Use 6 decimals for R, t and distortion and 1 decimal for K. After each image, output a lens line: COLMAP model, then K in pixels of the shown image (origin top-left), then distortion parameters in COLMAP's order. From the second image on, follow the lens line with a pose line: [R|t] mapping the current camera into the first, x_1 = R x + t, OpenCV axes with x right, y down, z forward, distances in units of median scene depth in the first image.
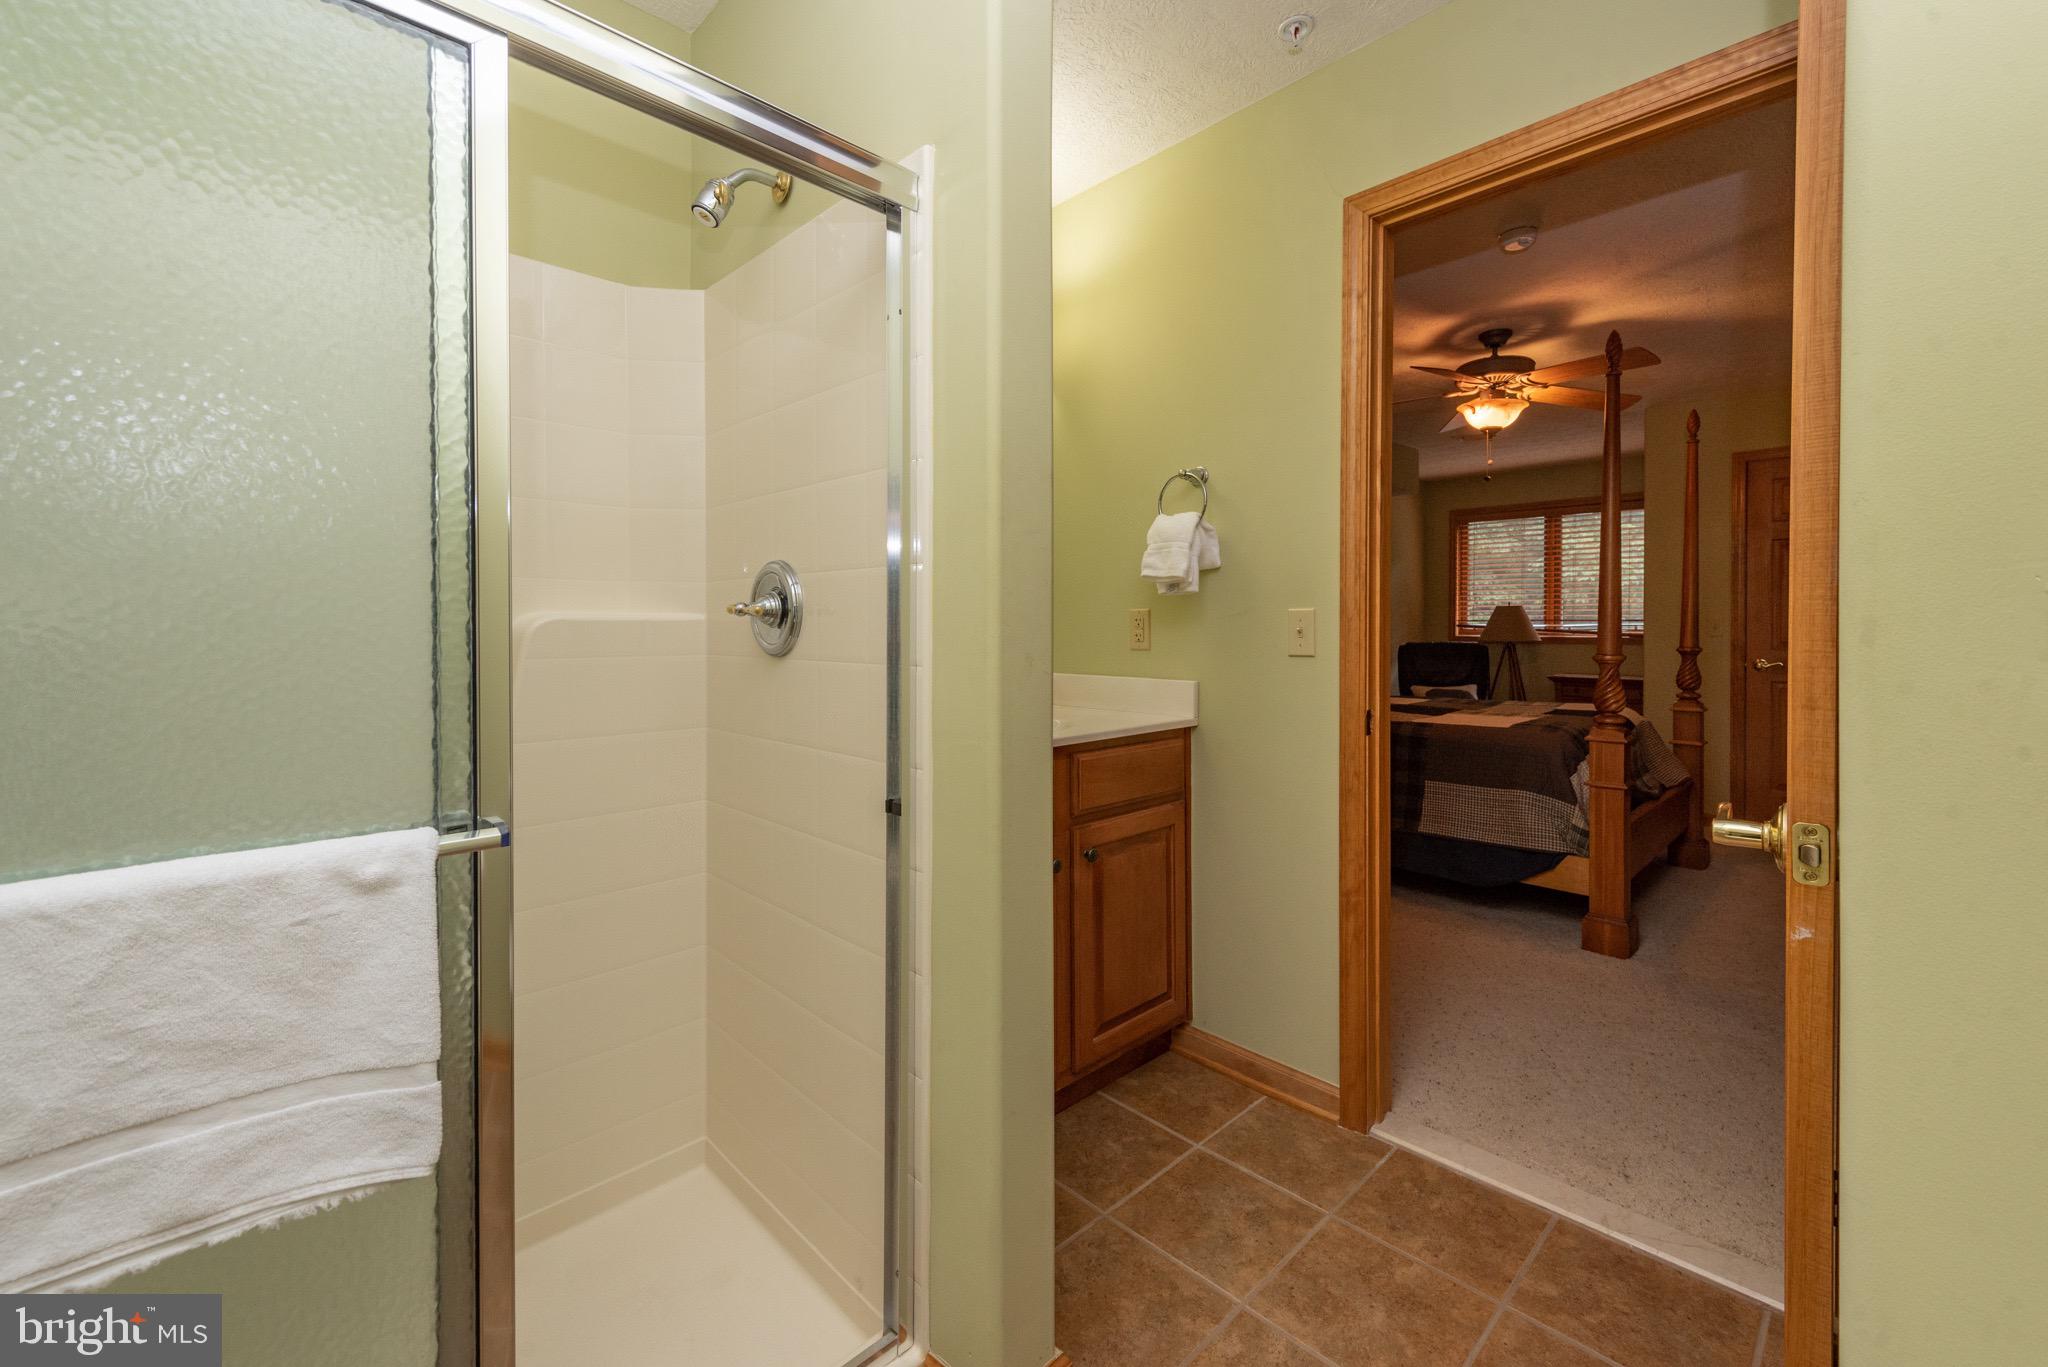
lens RADIAL K [[835.0, 0, 1044.7], [0, 835.0, 641.6], [0, 0, 1]] dist [0.000003, -0.000148]
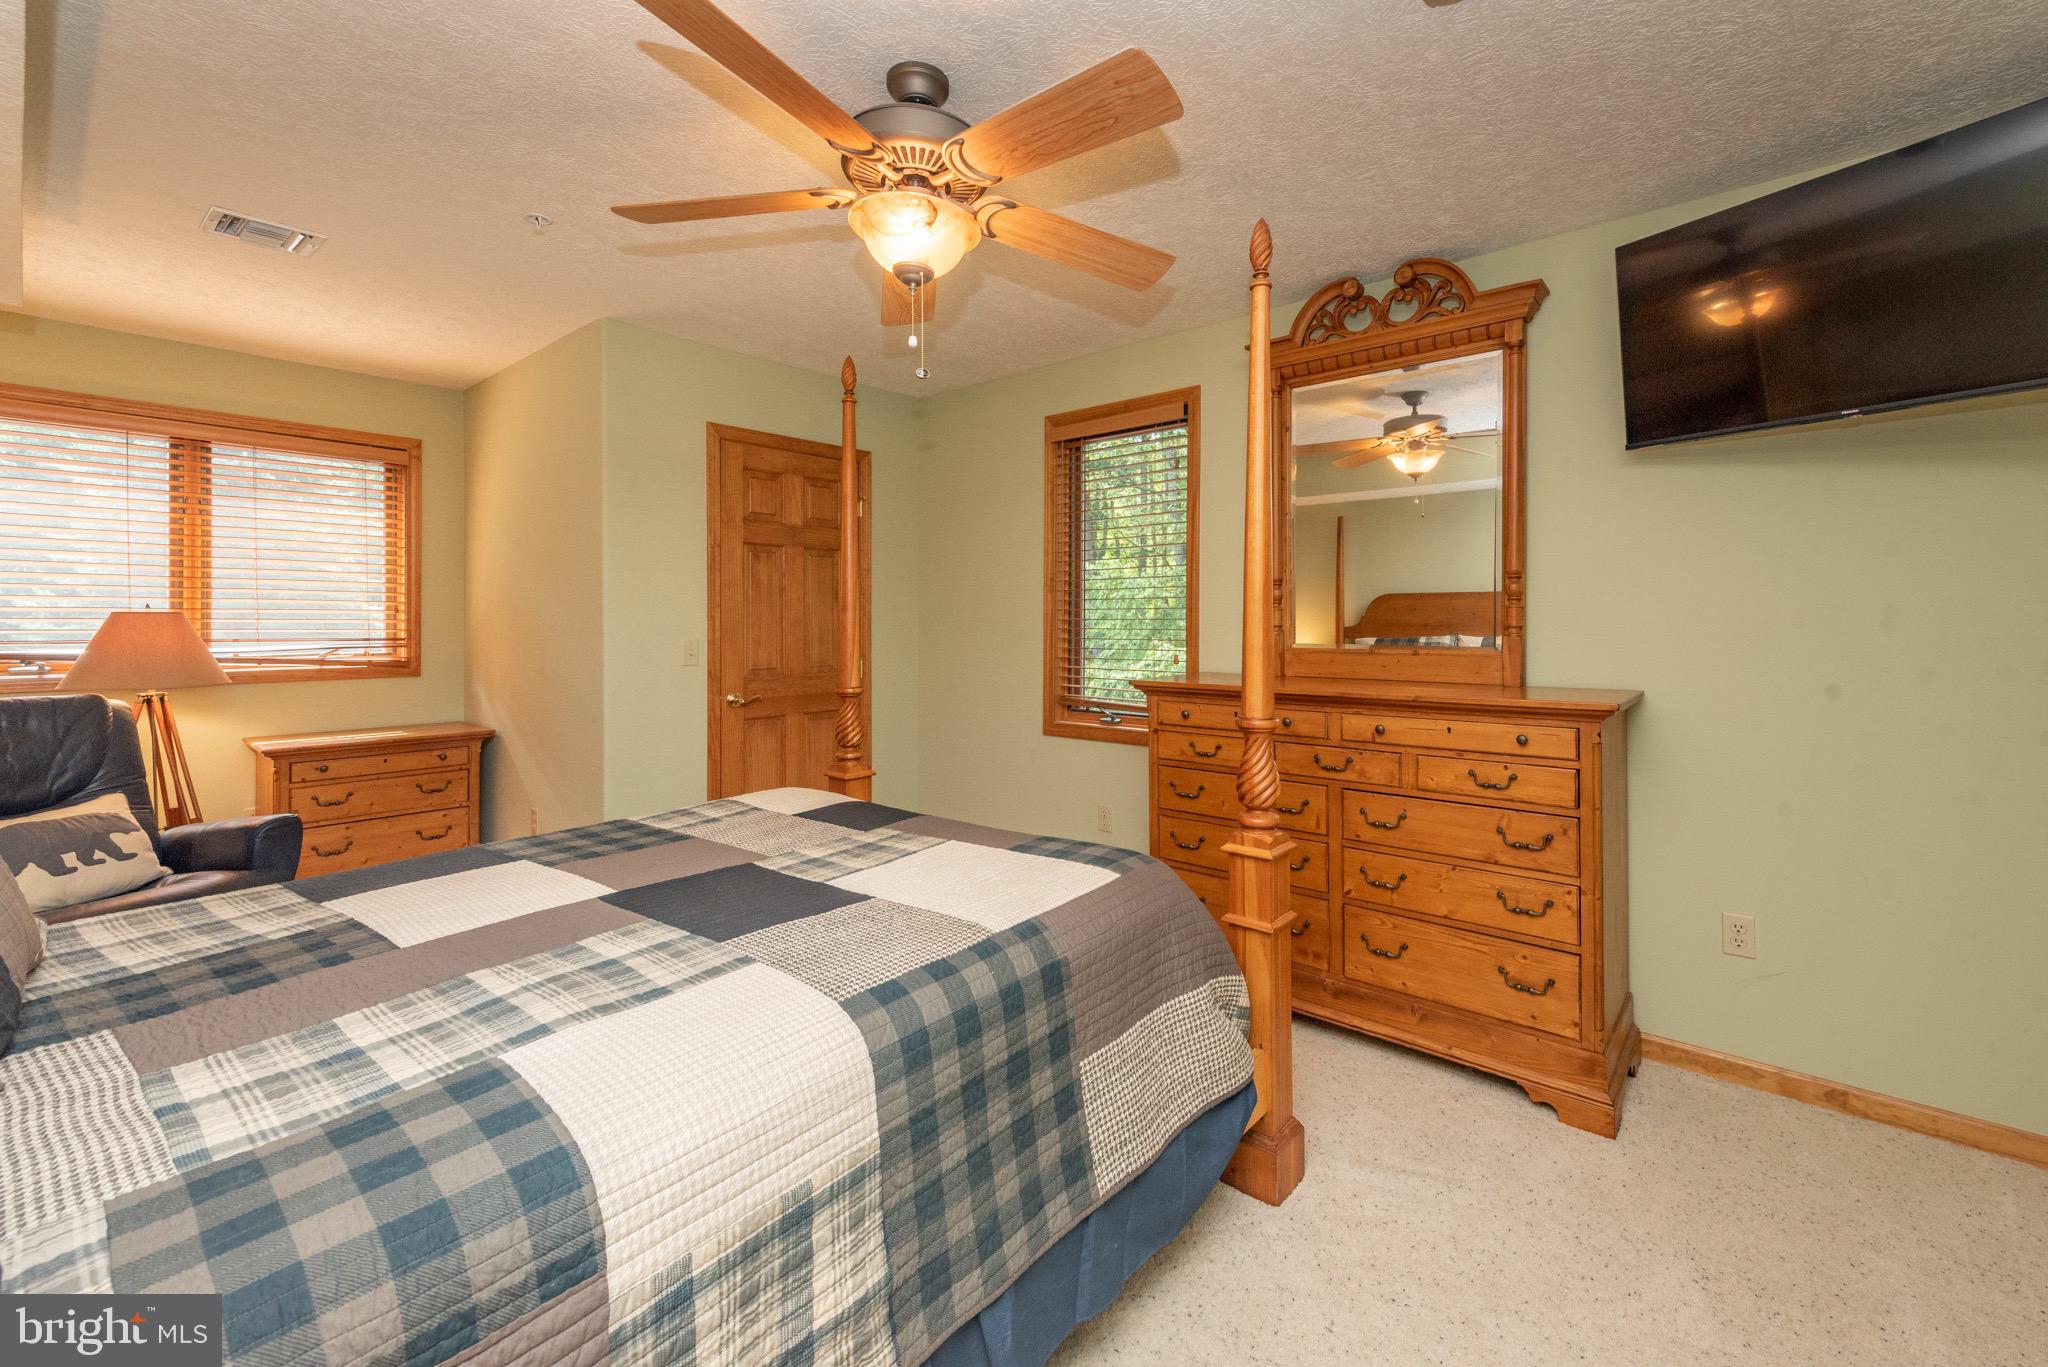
lens RADIAL K [[831.8, 0, 1064.4], [0, 831.8, 622.3], [0, 0, 1]] dist [-0.001091, -0.000152]
pose [[-0.115735, -0.003460, 0.993274, 0.042034], [0.021828, 0.999744, 0.006026, -0.048606], [-0.993040, 0.022378, -0.115630, 0.901809]]
